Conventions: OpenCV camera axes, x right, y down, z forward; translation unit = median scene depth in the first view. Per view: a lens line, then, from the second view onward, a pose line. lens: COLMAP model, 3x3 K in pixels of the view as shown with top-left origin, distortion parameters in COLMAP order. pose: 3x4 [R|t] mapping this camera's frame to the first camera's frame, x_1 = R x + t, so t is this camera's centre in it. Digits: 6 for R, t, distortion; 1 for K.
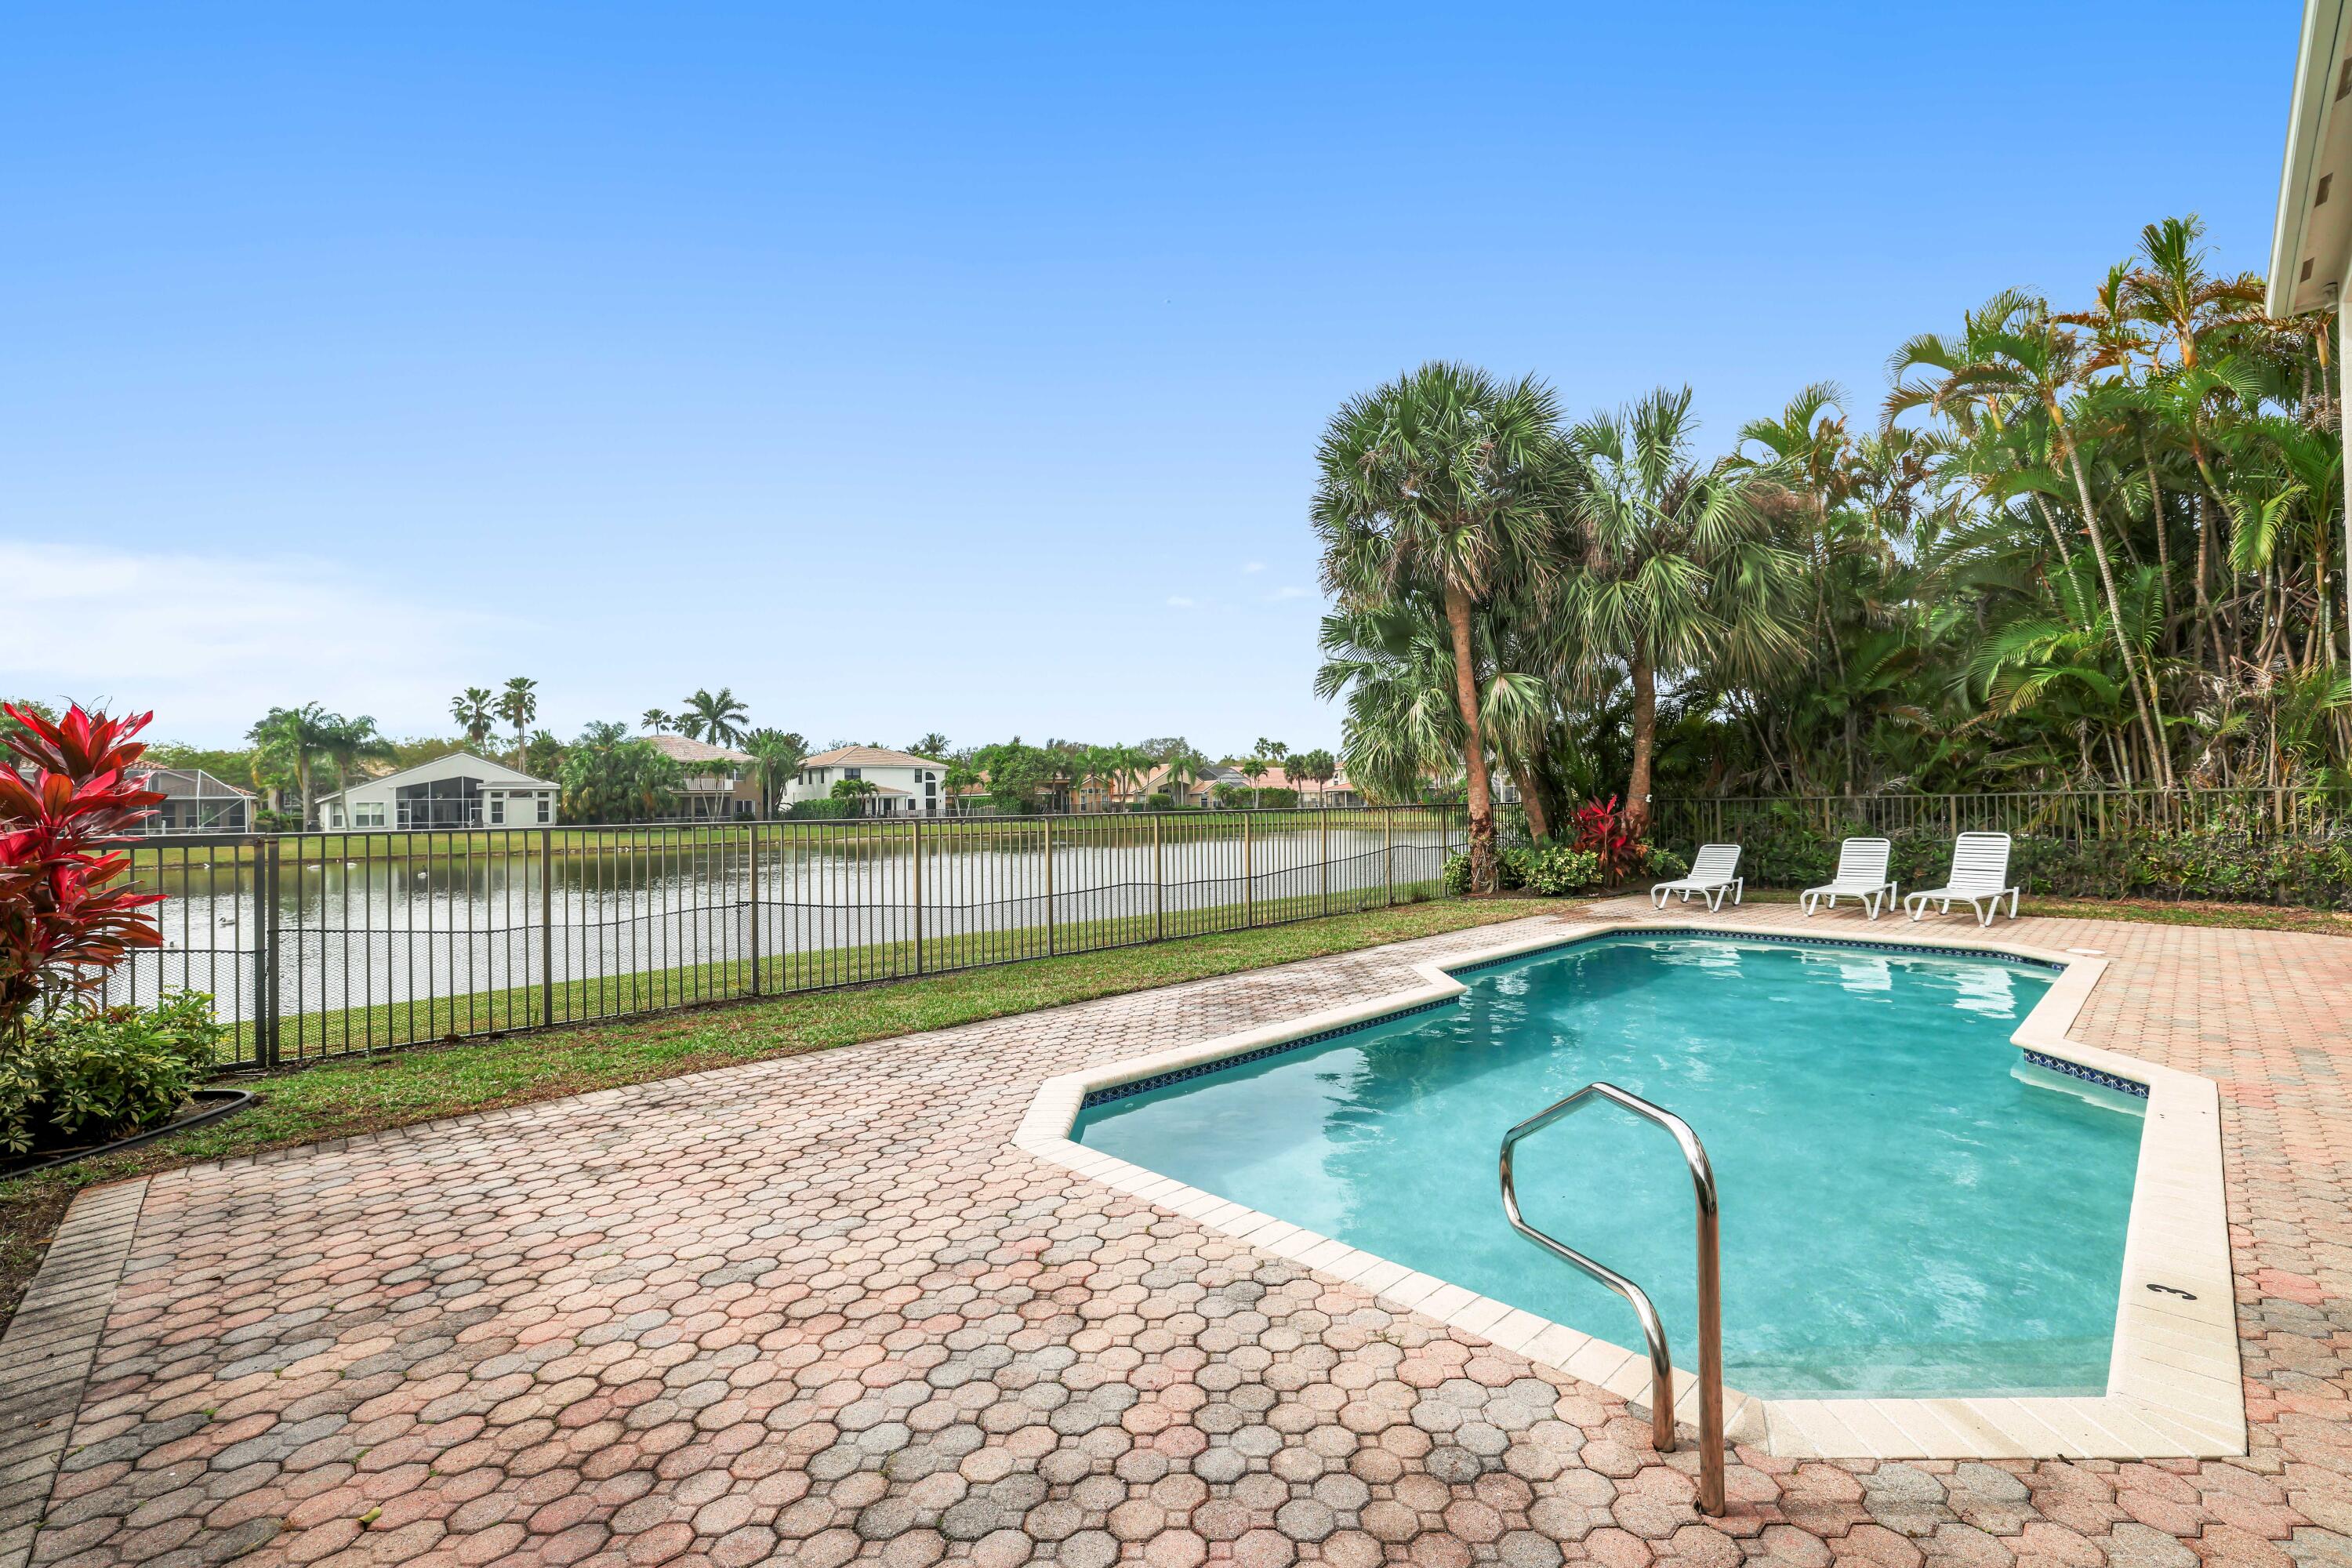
lens RADIAL K [[983.2, 0, 1176.0], [0, 983.2, 784.0], [0, 0, 1]] dist [-0.020420, 0.008441]
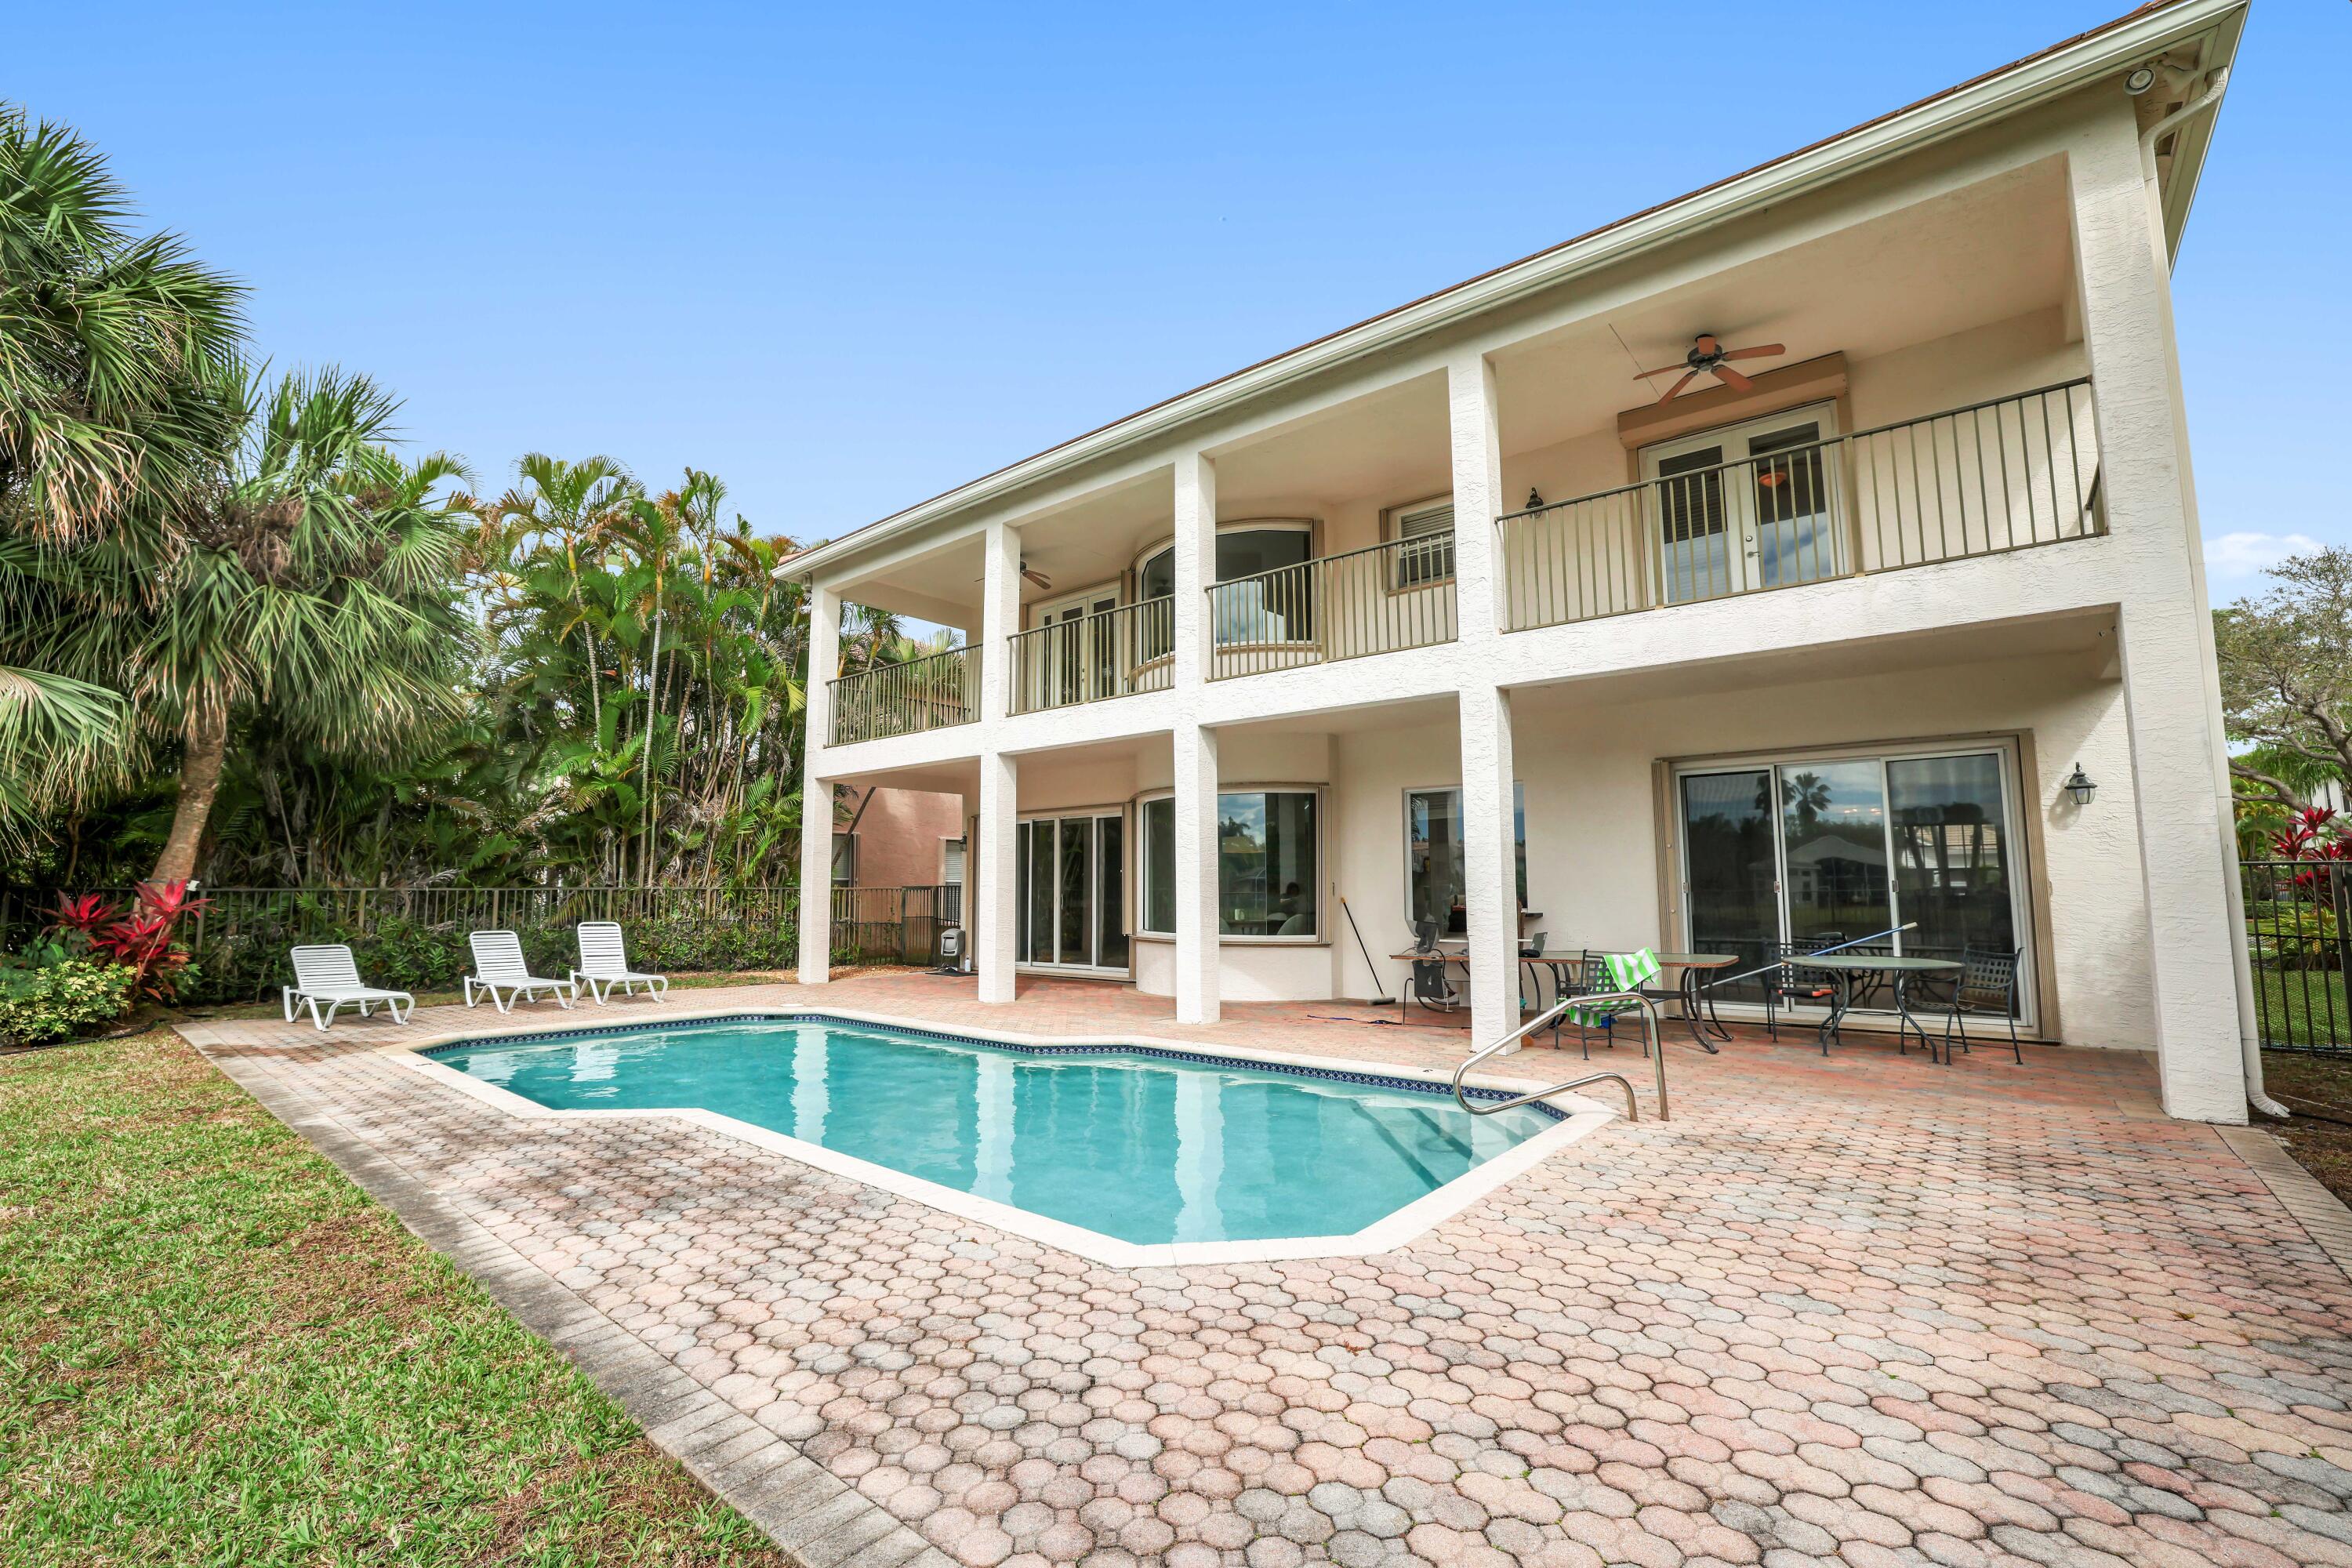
lens RADIAL K [[983.2, 0, 1176.0], [0, 983.2, 784.0], [0, 0, 1]] dist [-0.020420, 0.008441]
pose [[-0.119074, 0.124815, 0.985009, -1.053842], [-0.016904, 0.991668, -0.127703, 0.067632], [-0.992741, -0.031856, -0.115972, 1.299140]]
